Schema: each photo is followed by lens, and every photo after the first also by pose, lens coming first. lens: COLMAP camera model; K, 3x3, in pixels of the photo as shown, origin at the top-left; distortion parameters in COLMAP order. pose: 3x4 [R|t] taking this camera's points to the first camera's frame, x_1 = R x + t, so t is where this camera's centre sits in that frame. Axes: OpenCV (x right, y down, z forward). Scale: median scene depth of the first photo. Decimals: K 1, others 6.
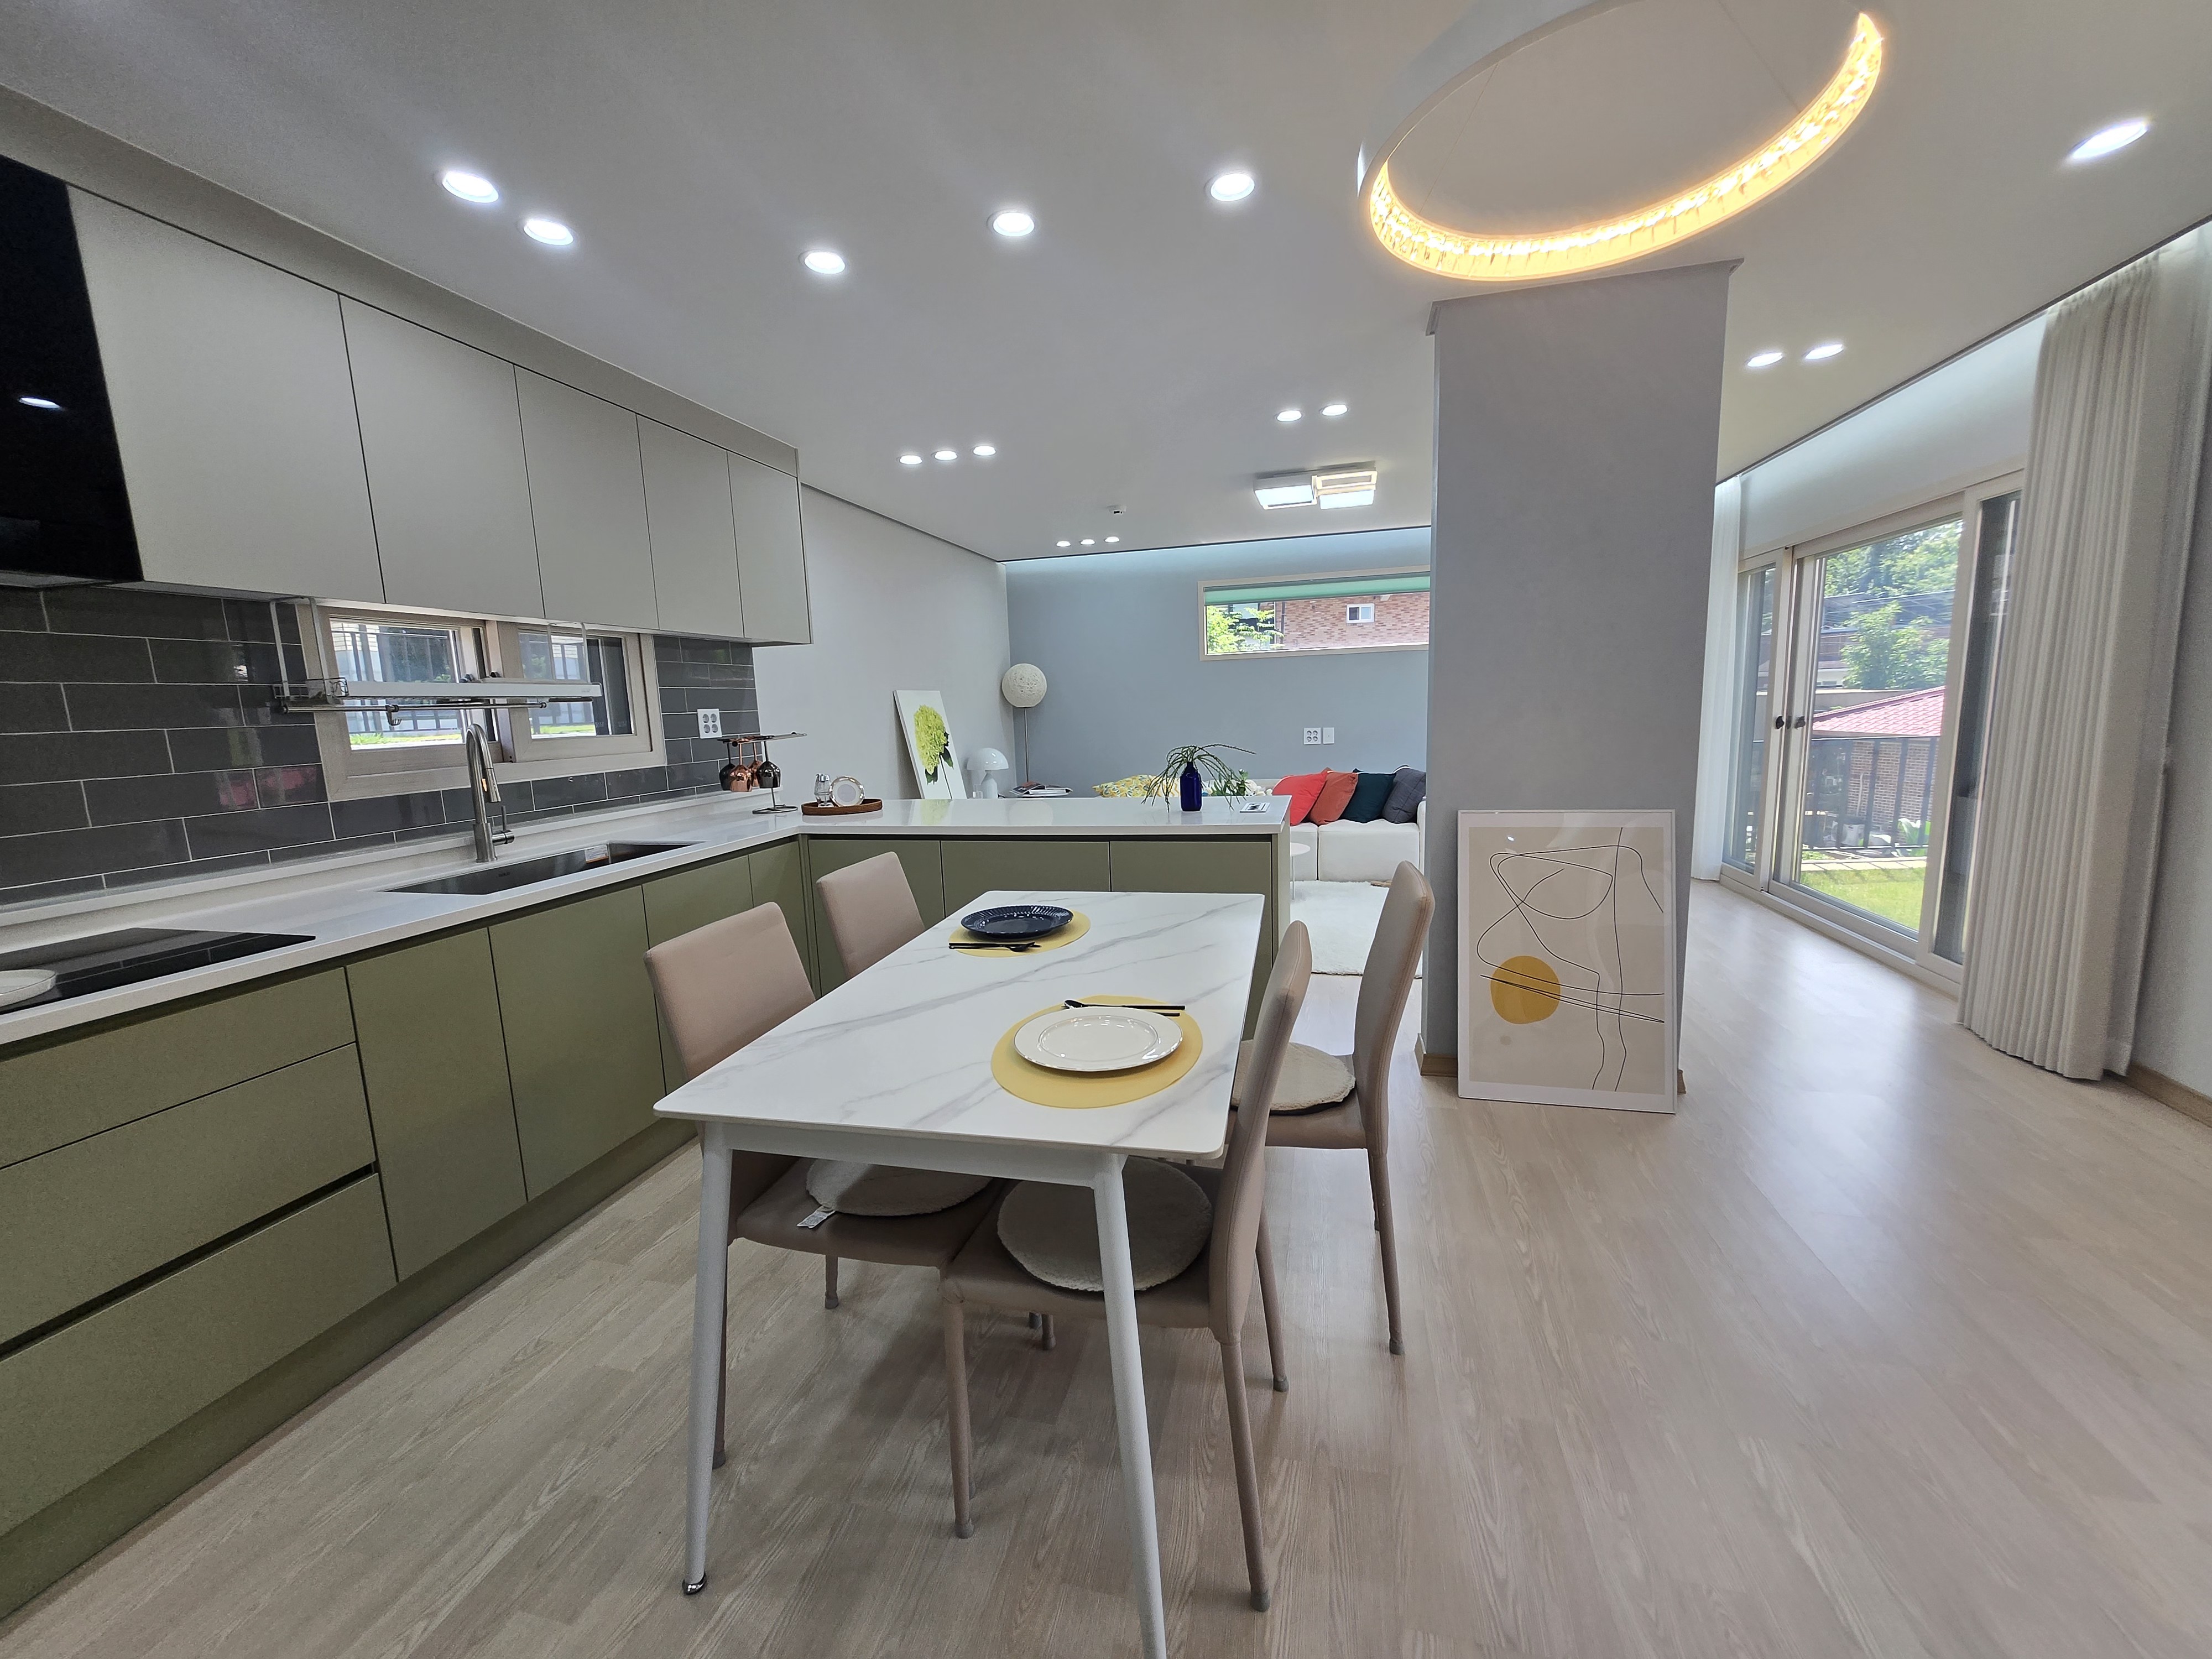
lens RADIAL K [[869.3, 0, 1102.5], [0, 869.3, 829.8], [0, 0, 1]] dist [-0.000068, 0.000151]
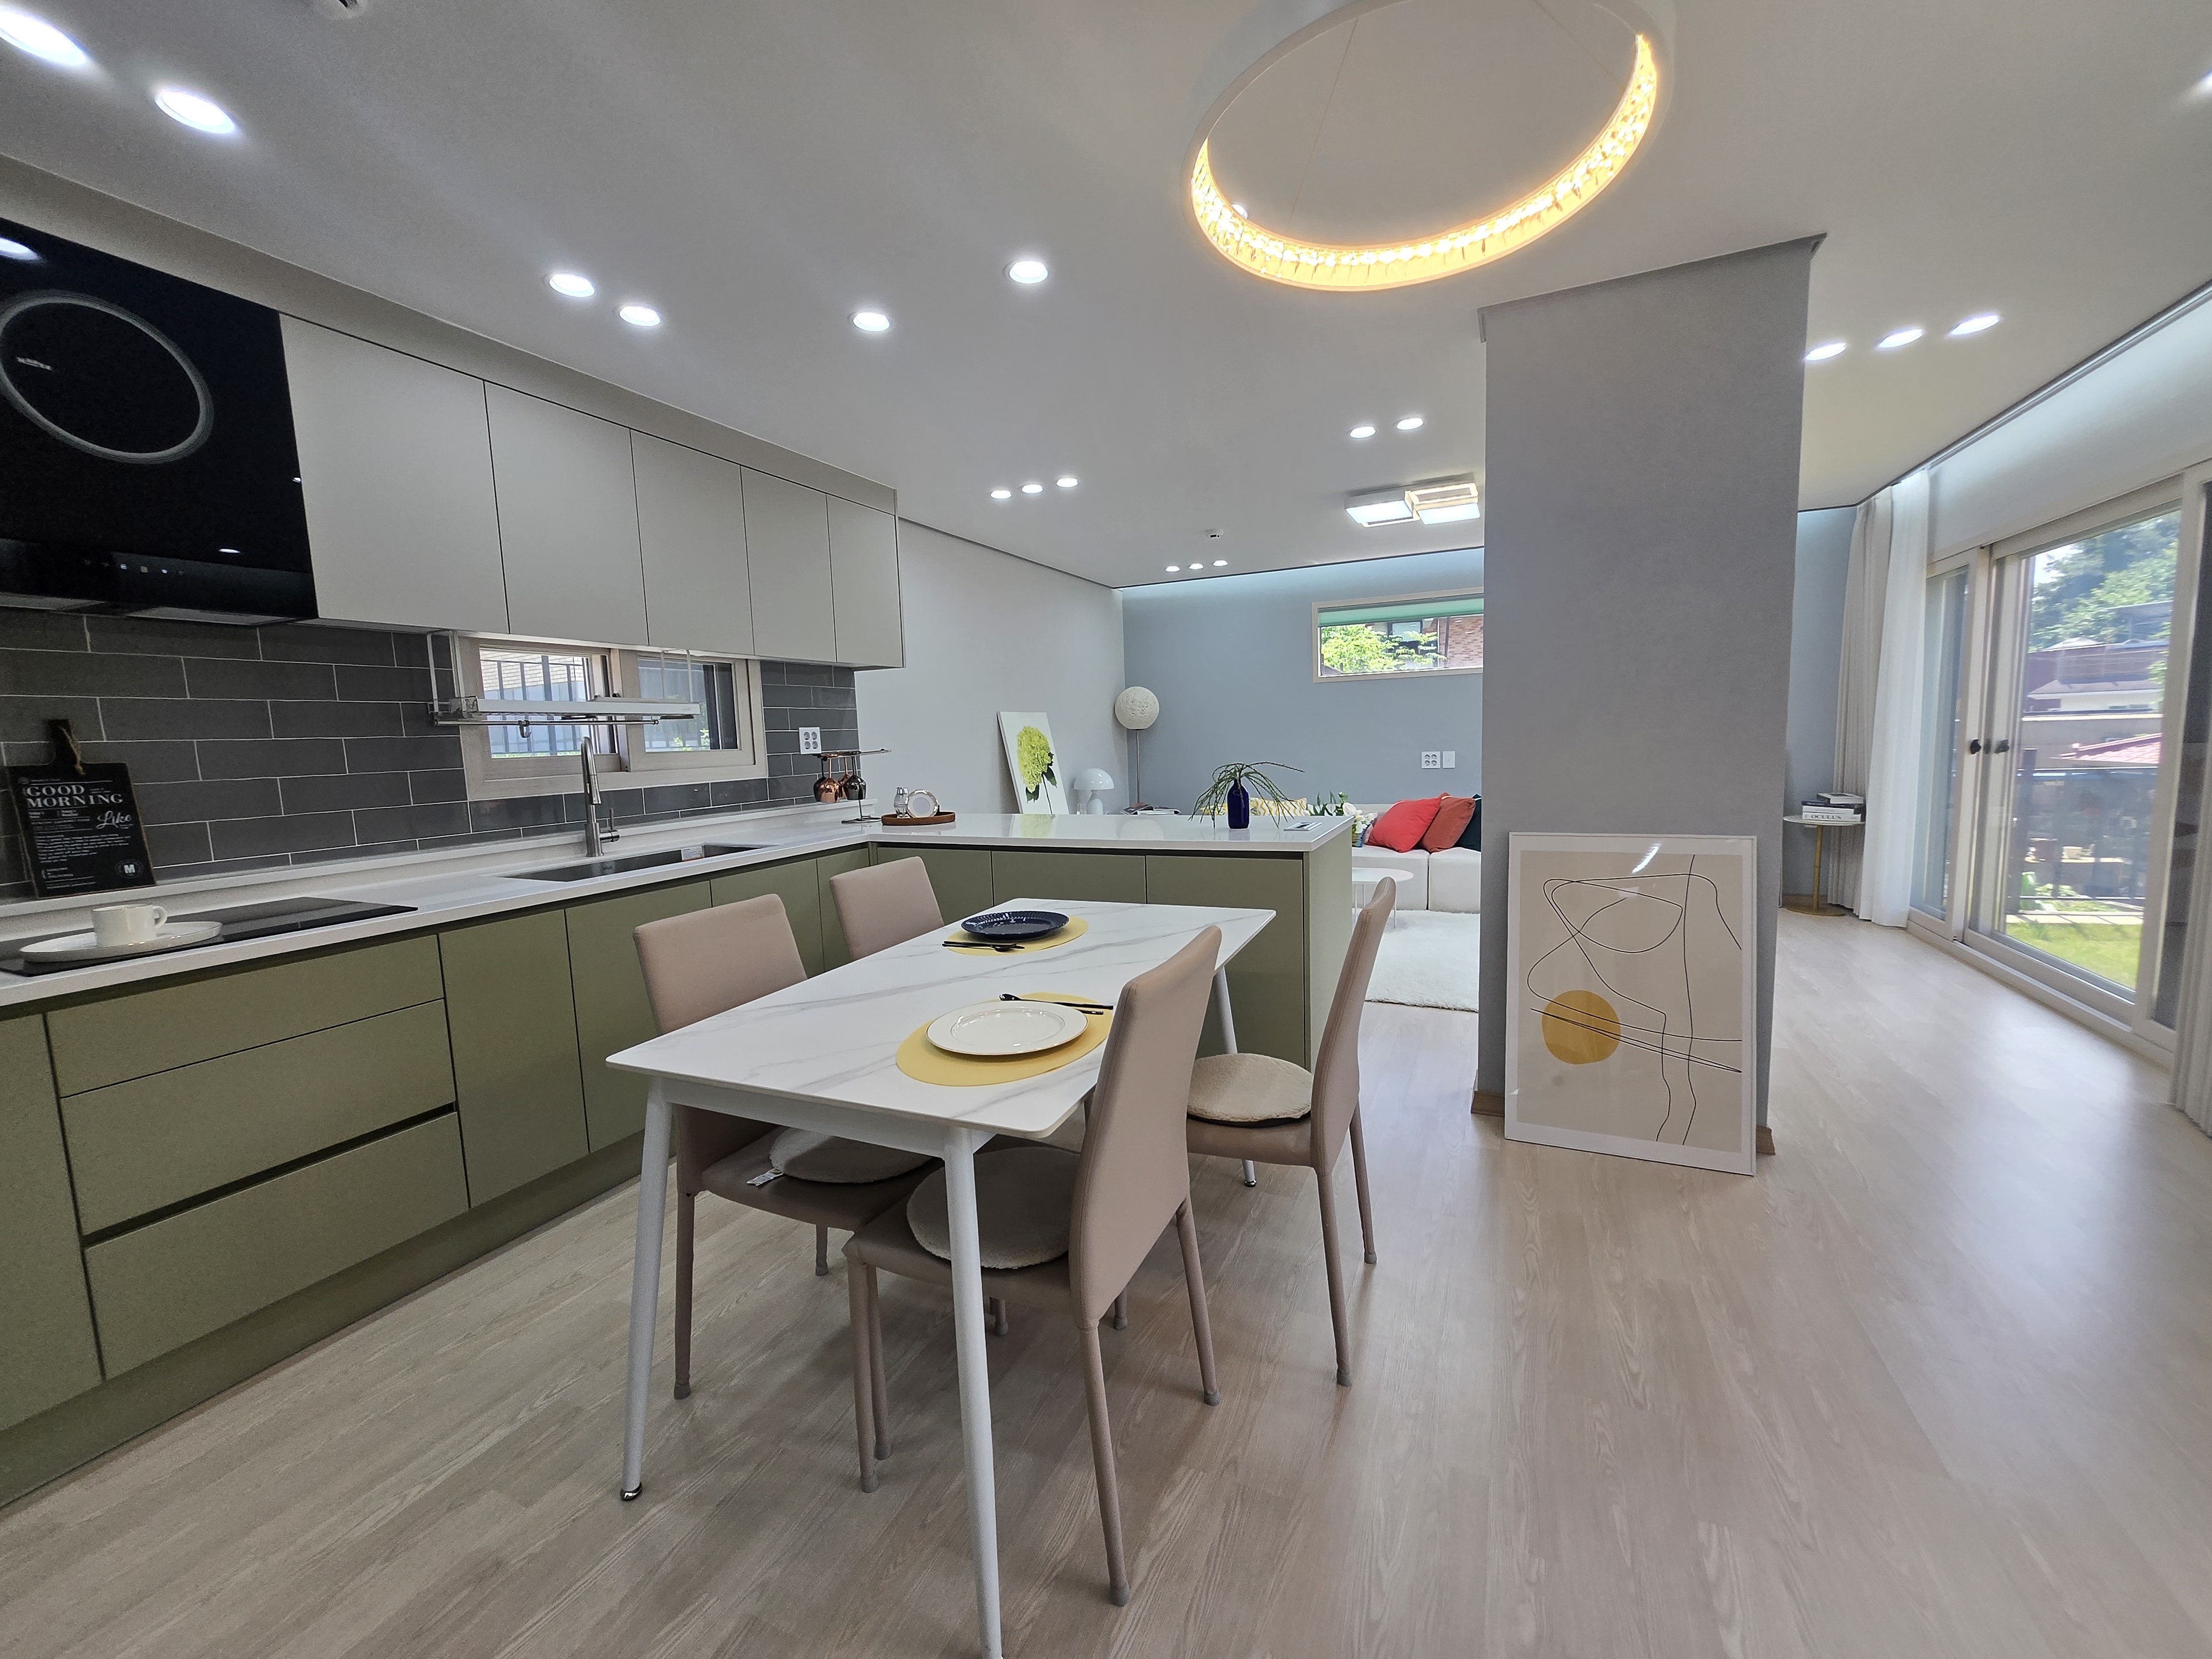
lens RADIAL K [[872.0, 0, 1103.0], [0, 872.0, 826.7], [0, 0, 1]] dist [-0.004231, 0.001935]
pose [[0.983454, 0.021460, -0.179880, 0.155776], [-0.027509, 0.999135, -0.031200, 0.014381], [0.179055, 0.035632, 0.983194, -0.012138]]
